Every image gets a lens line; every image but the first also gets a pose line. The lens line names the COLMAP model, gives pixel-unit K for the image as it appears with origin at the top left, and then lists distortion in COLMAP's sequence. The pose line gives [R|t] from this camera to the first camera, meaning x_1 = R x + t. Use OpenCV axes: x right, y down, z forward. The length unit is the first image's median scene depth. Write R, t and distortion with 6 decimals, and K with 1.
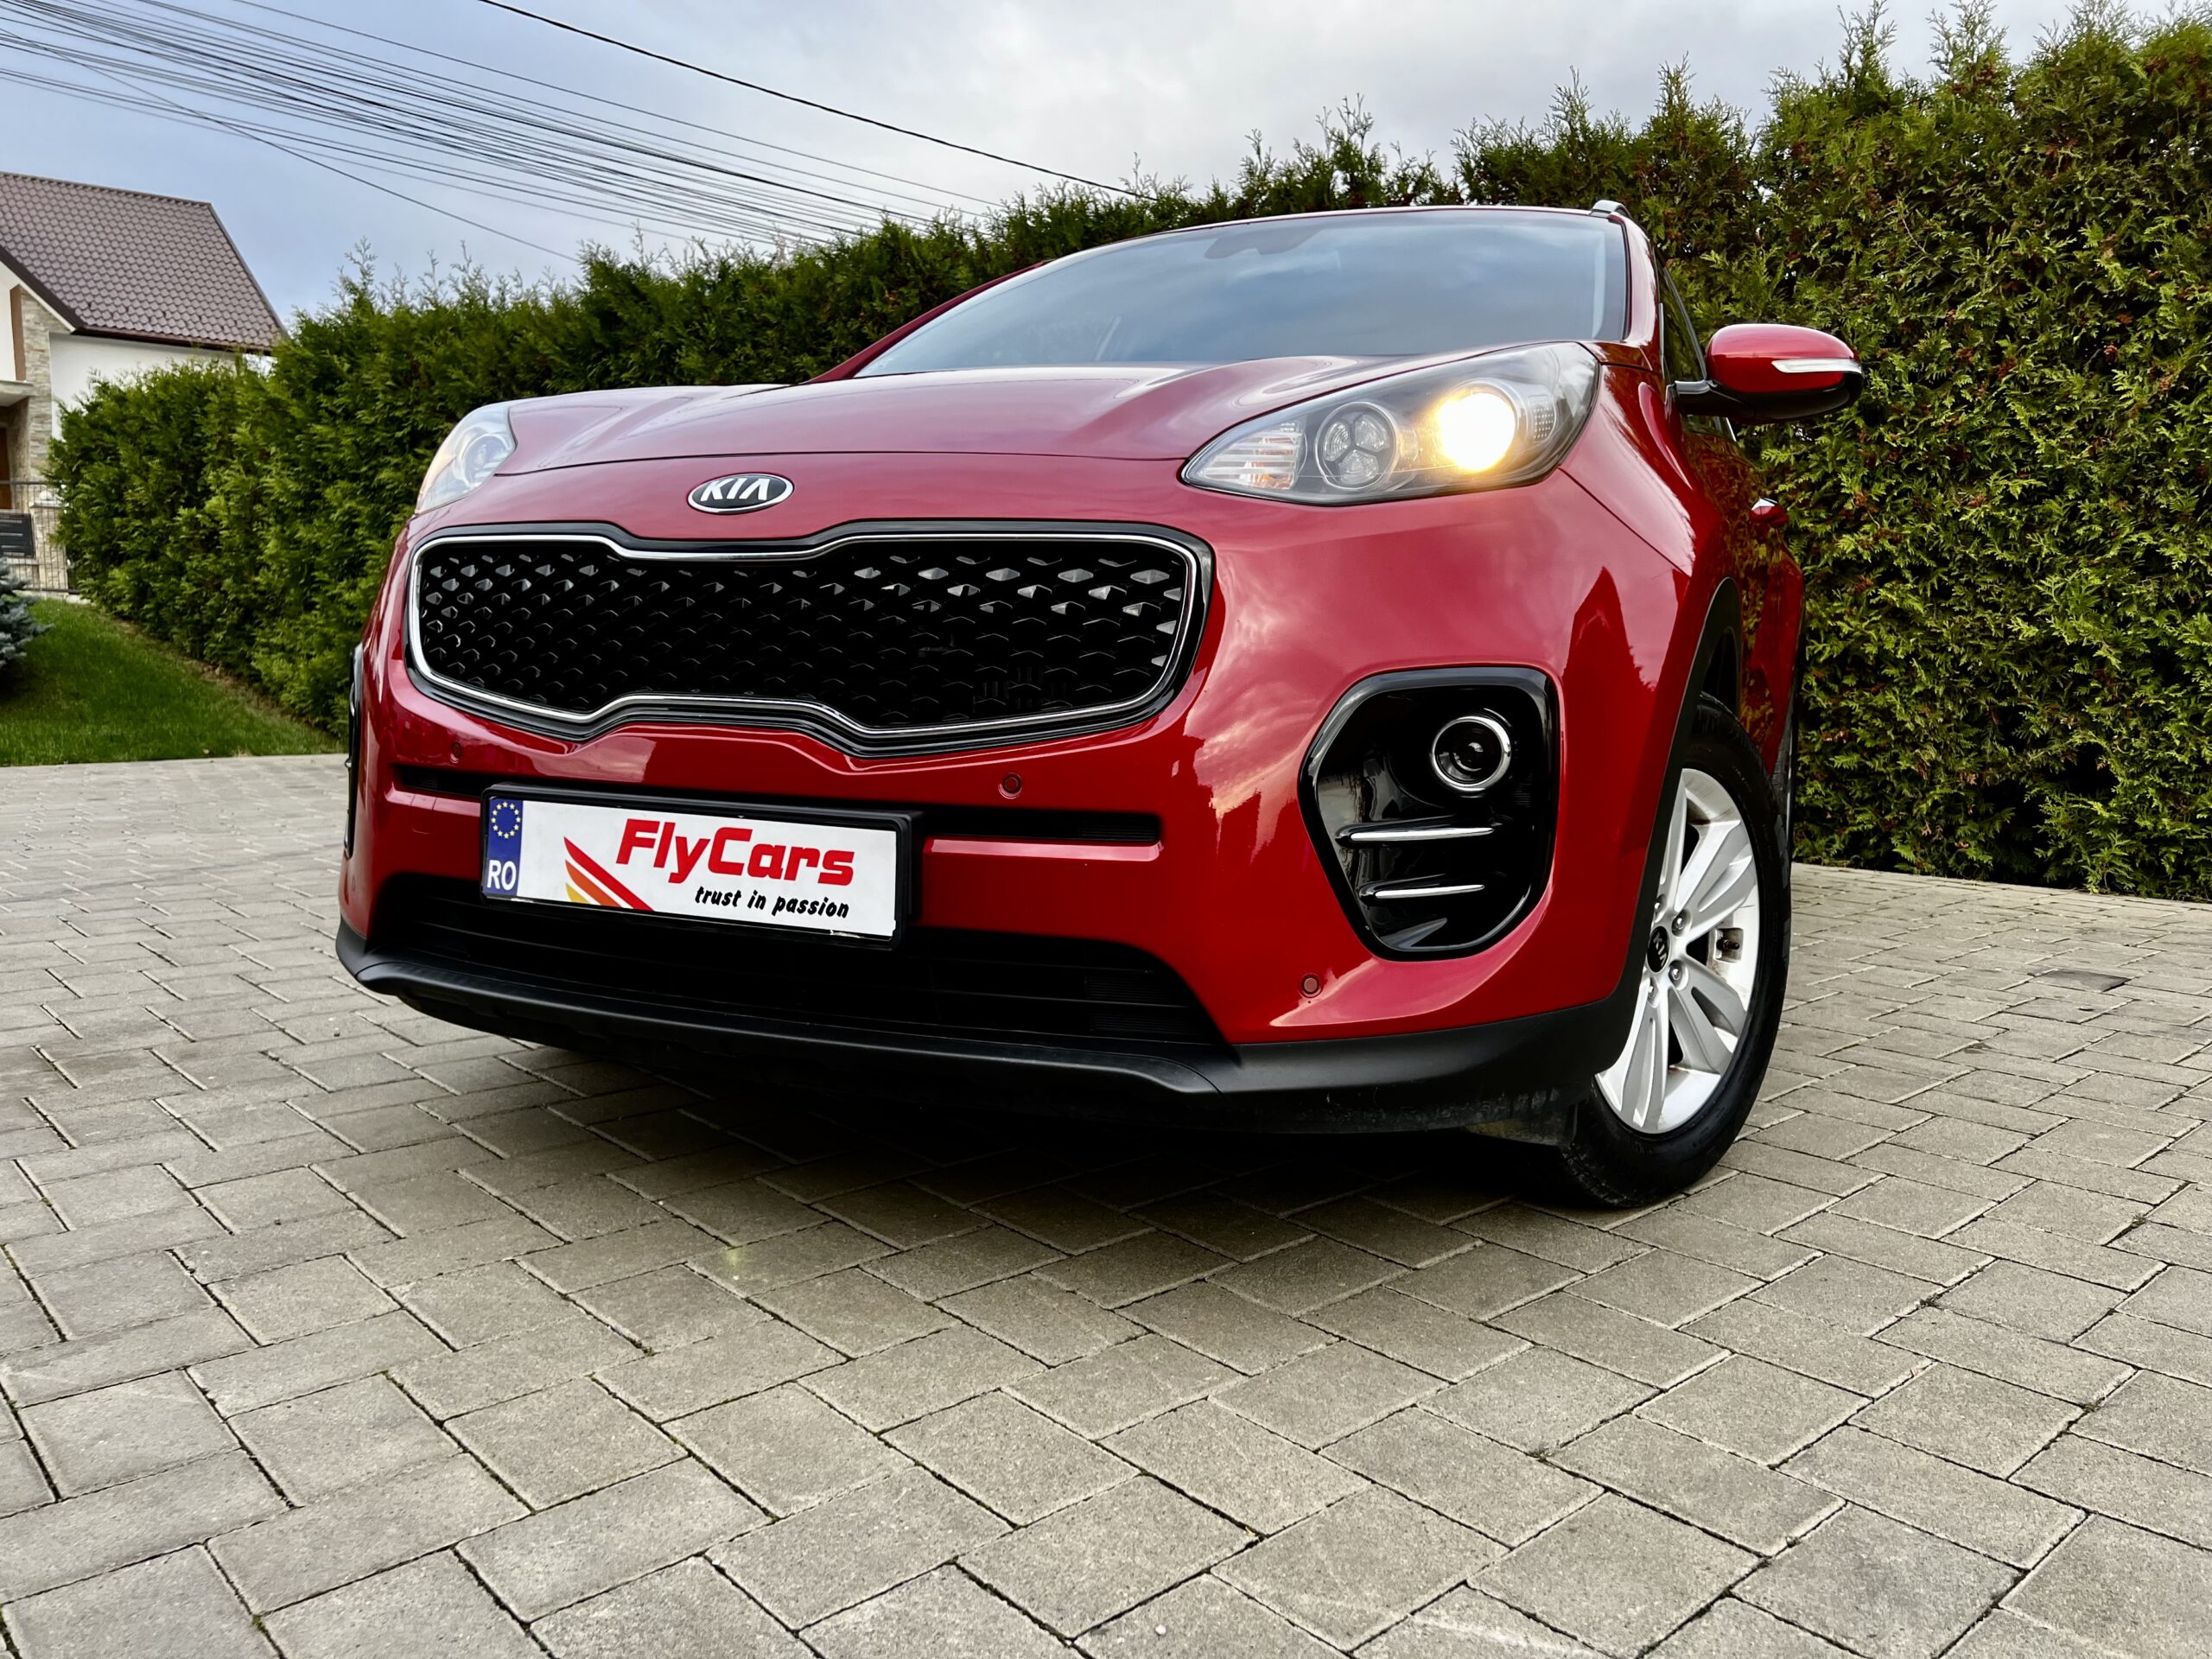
lens RADIAL K [[1659.5, 0, 1113.3], [0, 1659.5, 846.2], [0, 0, 1]] dist [0.055469, -0.060847]
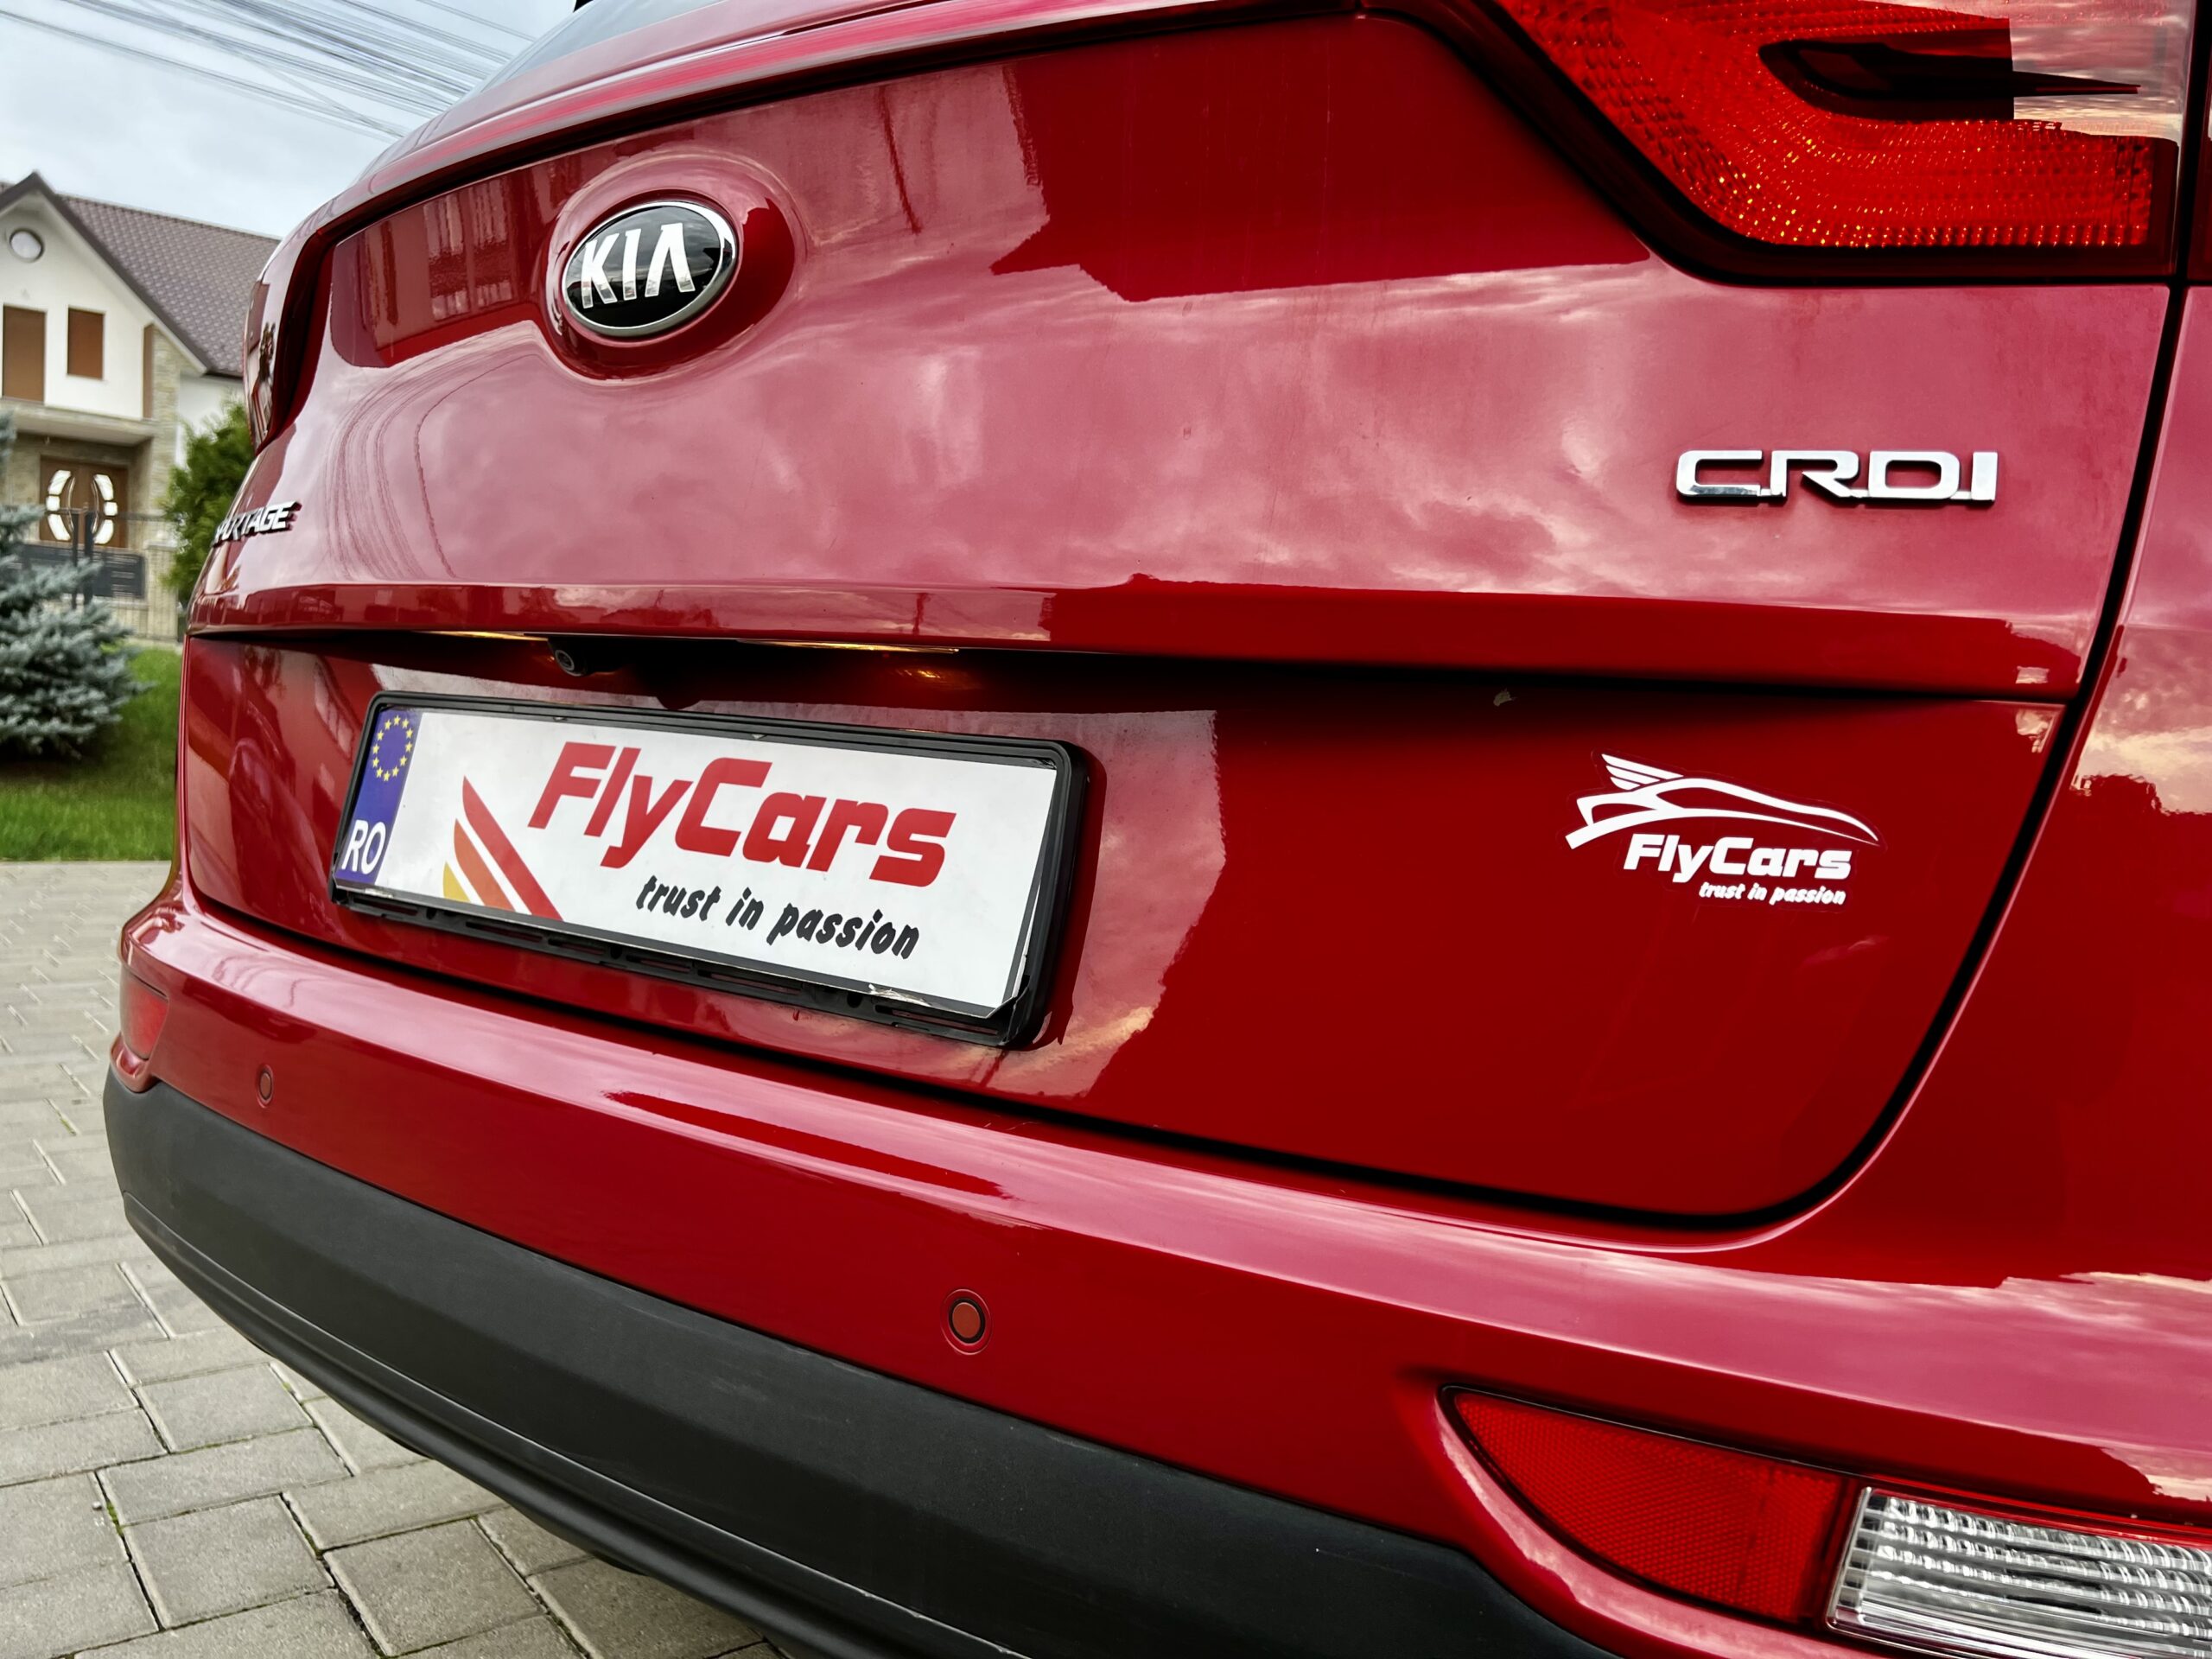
lens RADIAL K [[1659.5, 0, 1090.5], [0, 1659.5, 826.7], [0, 0, 1]] dist [0.055469, -0.060847]
pose [[0.997047, 0.056306, -0.052217, -0.270442], [-0.059636, 0.996129, -0.064583, -0.073934], [0.048379, 0.067506, 0.996545, 0.436846]]
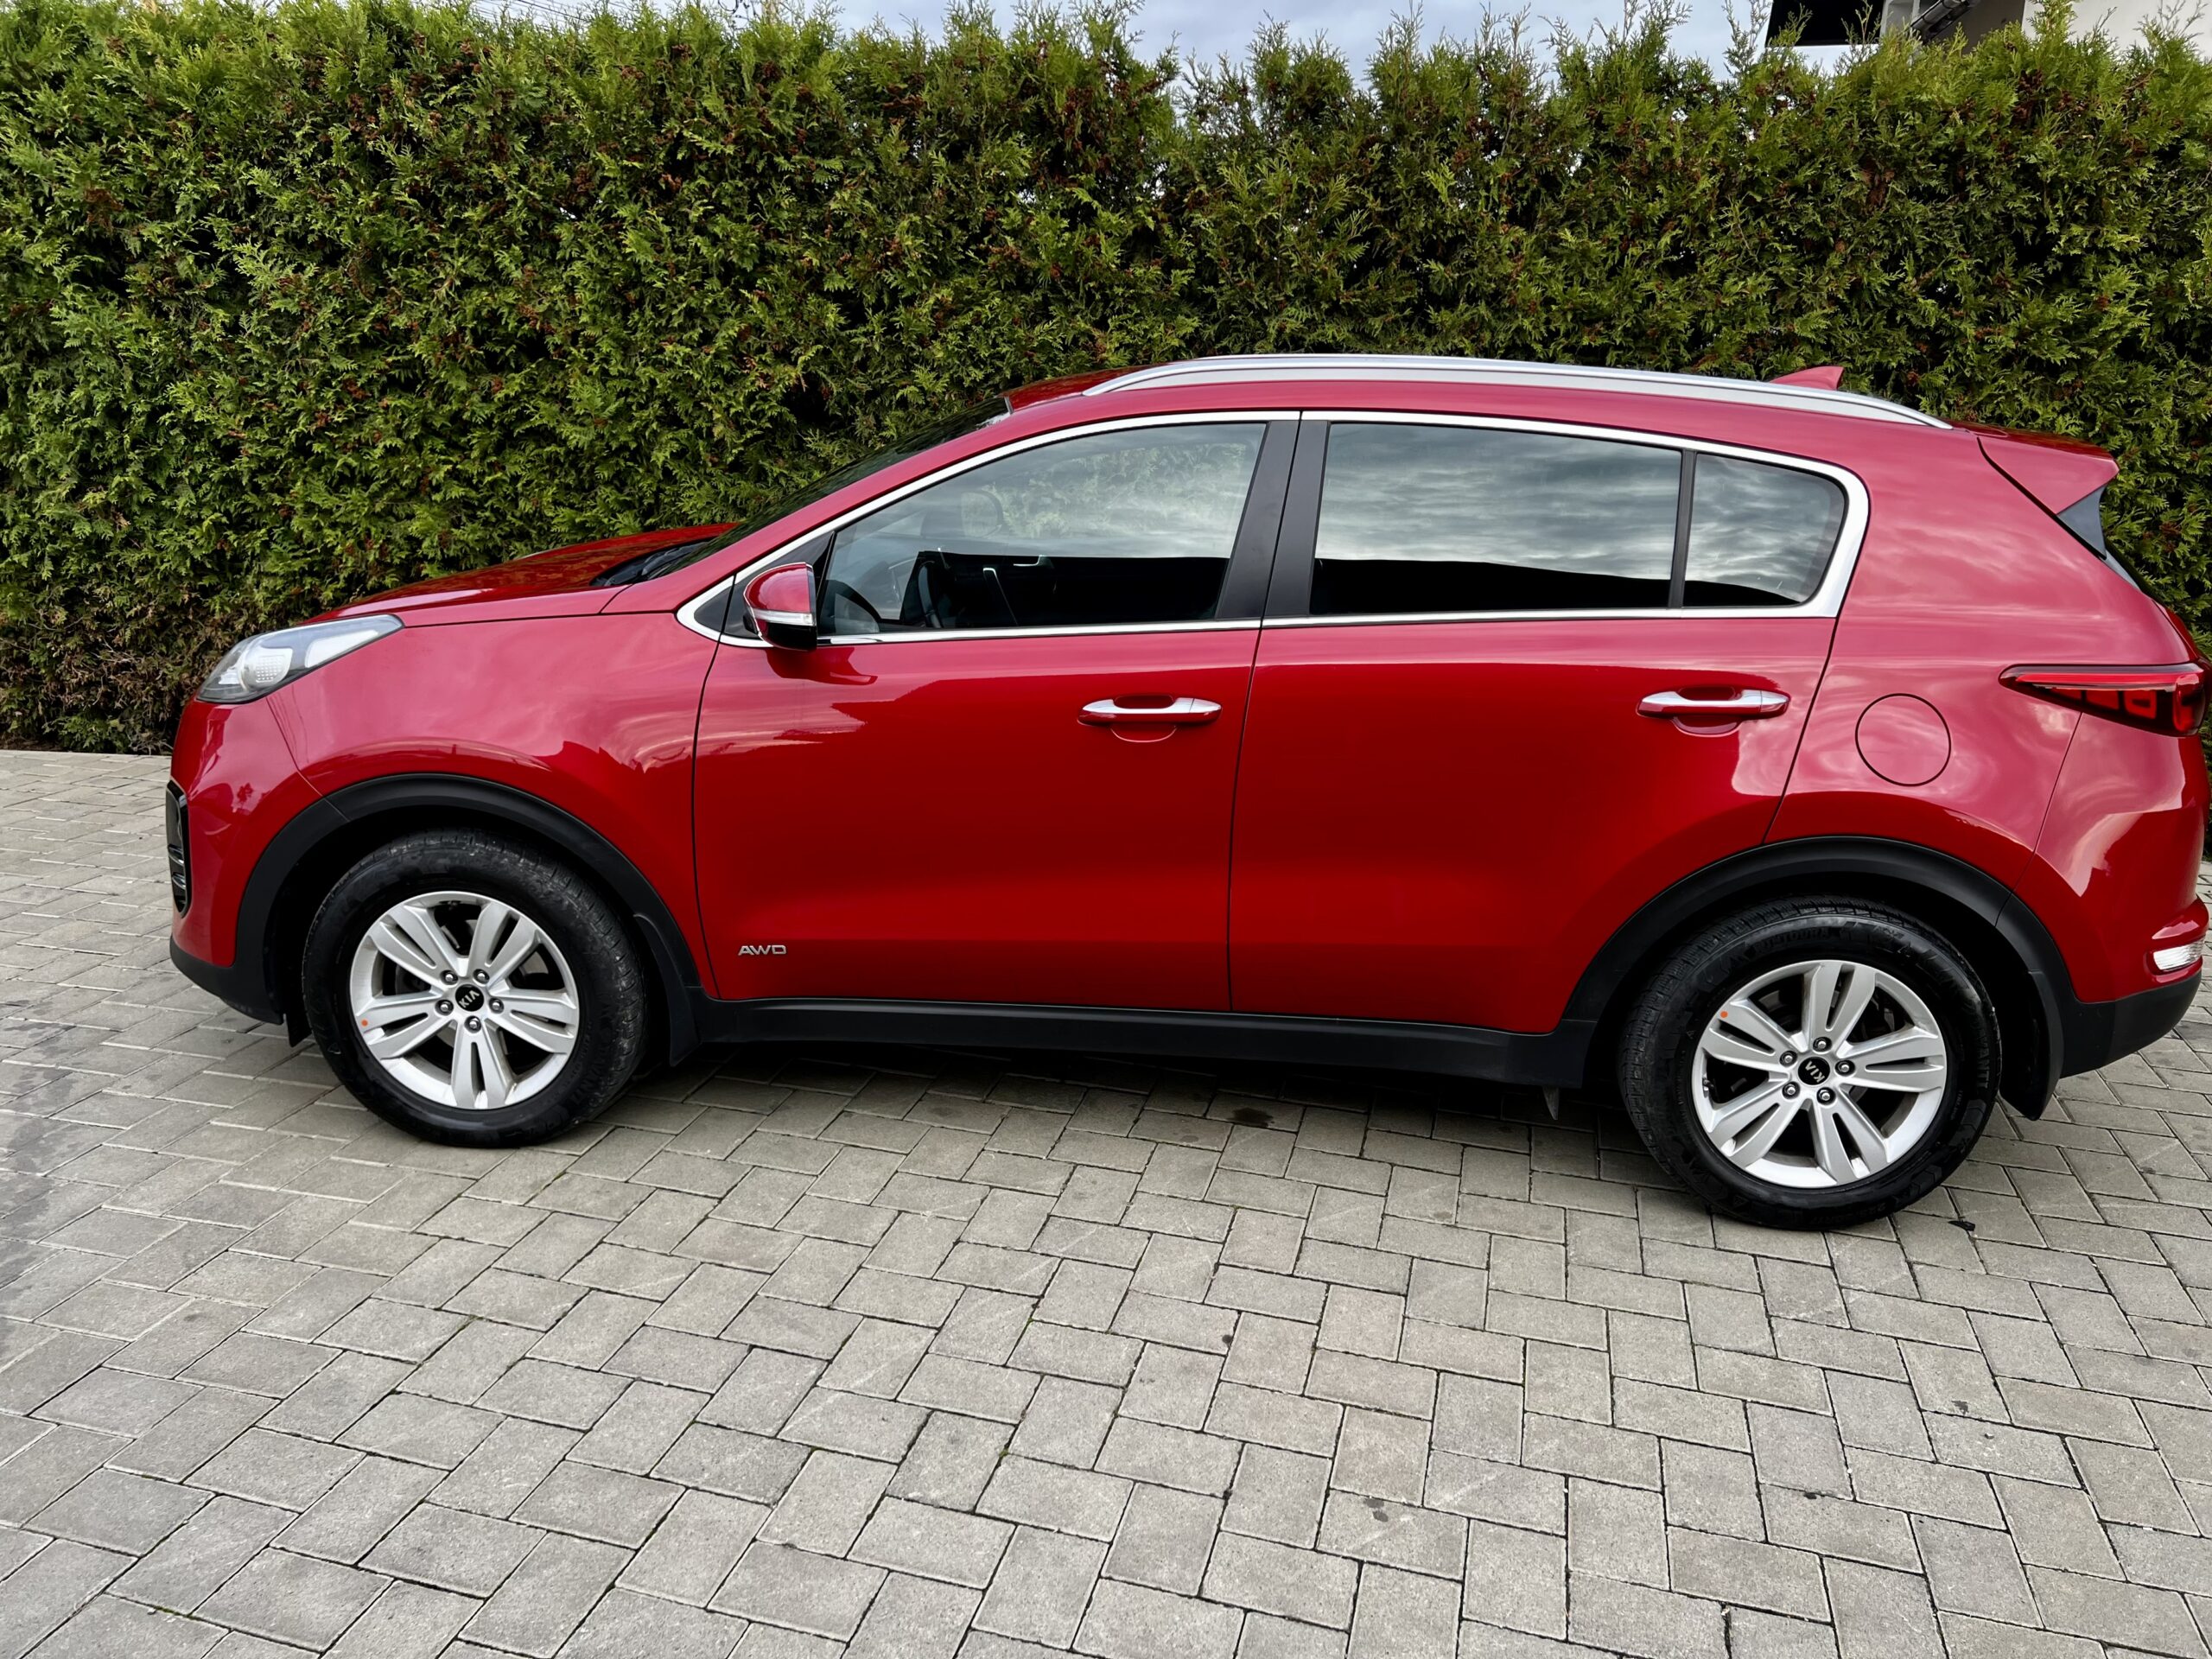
lens RADIAL K [[1659.5, 0, 1116.9], [0, 1659.5, 809.3], [0, 0, 1]] dist [0.055469, -0.060847]
pose [[0.838864, -0.134465, 0.527472, -0.444966], [0.046602, 0.983192, 0.176525, -0.213040], [-0.542342, -0.123499, 0.831031, 0.292741]]
